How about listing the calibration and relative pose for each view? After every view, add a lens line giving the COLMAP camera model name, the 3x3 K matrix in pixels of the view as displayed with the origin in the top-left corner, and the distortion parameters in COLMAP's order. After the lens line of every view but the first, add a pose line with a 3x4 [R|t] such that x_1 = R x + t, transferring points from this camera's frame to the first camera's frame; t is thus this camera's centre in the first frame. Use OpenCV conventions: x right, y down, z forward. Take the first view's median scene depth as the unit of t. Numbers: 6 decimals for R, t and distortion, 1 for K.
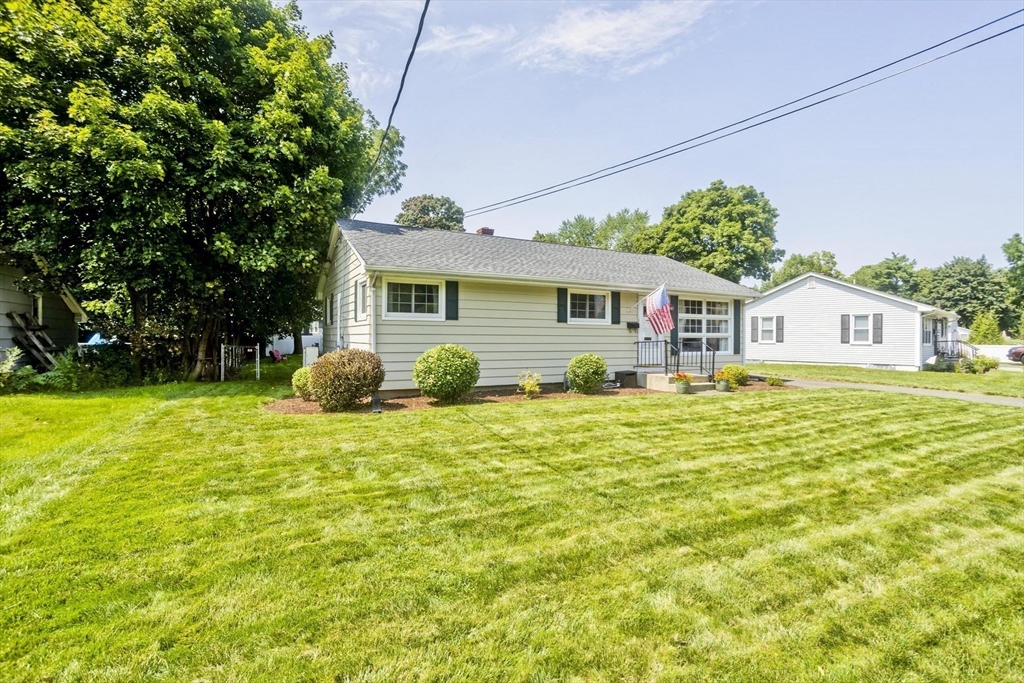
lens RADIAL K [[494.1, 0, 514.3], [0, 494.1, 336.5], [0, 0, 1]] dist [-0.045579, 0.031215]
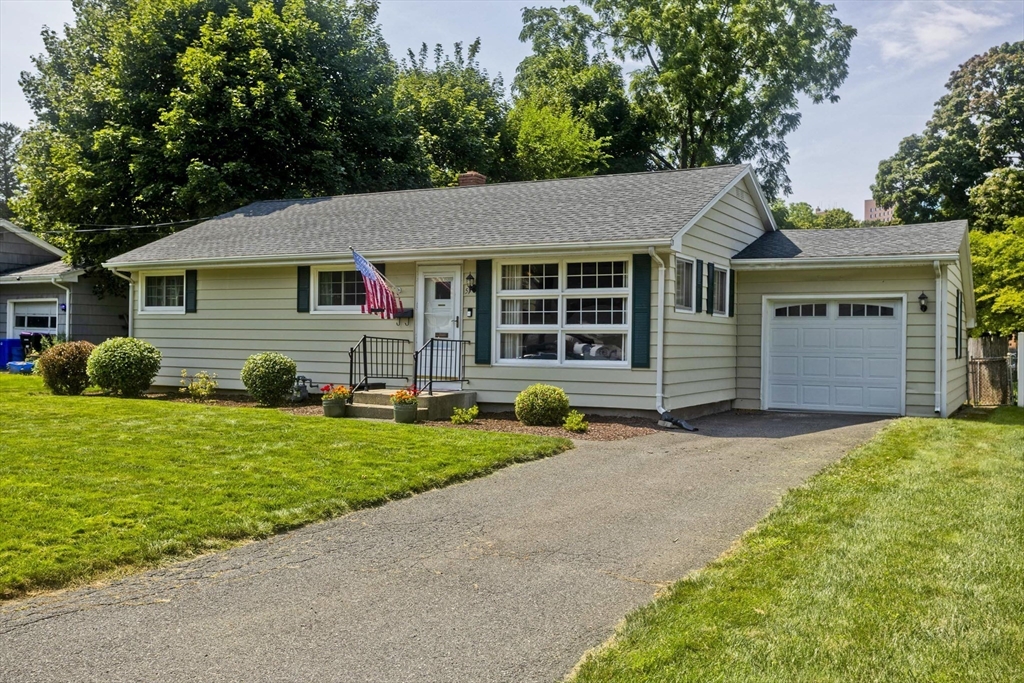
lens RADIAL K [[936.2, 0, 504.0], [0, 936.2, 340.9], [0, 0, 1]] dist [0.012977, 0.022605]
pose [[0.536689, 0.000552, -0.843780, 1.209742], [-0.008655, 0.999951, -0.004851, 0.015842], [0.843736, 0.009906, 0.536667, 0.416846]]
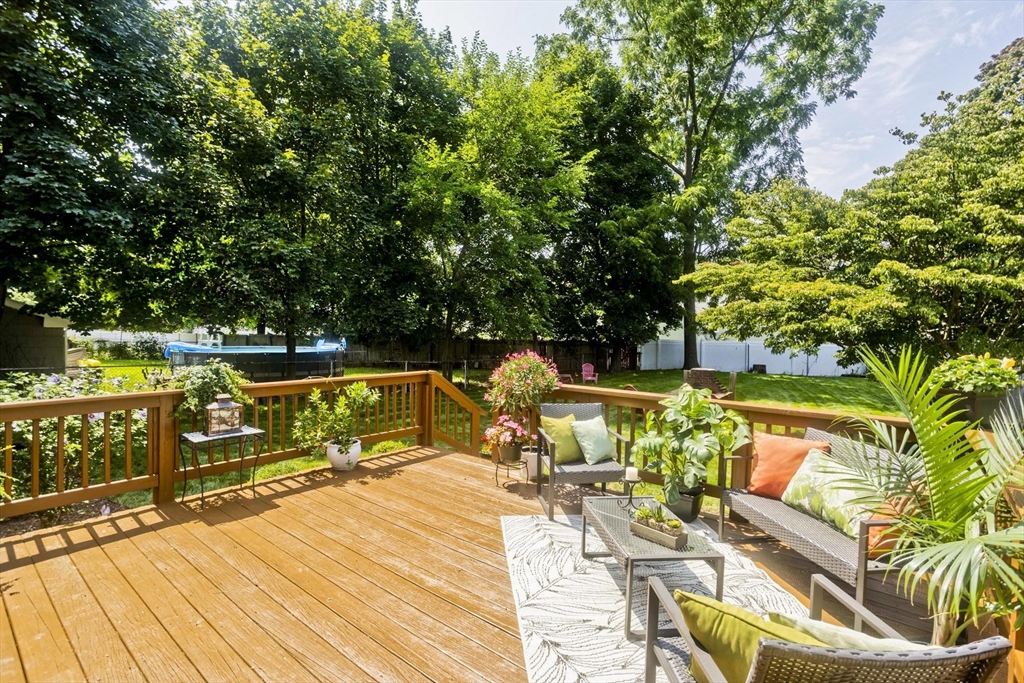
lens RADIAL K [[494.1, 0, 514.3], [0, 494.1, 336.5], [0, 0, 1]] dist [-0.045579, 0.031215]
pose [[0.376108, 0.016130, -0.926435, 0.165598], [-0.013100, 0.999841, 0.012090, -0.037845], [0.926483, 0.007589, 0.376260, 1.476872]]
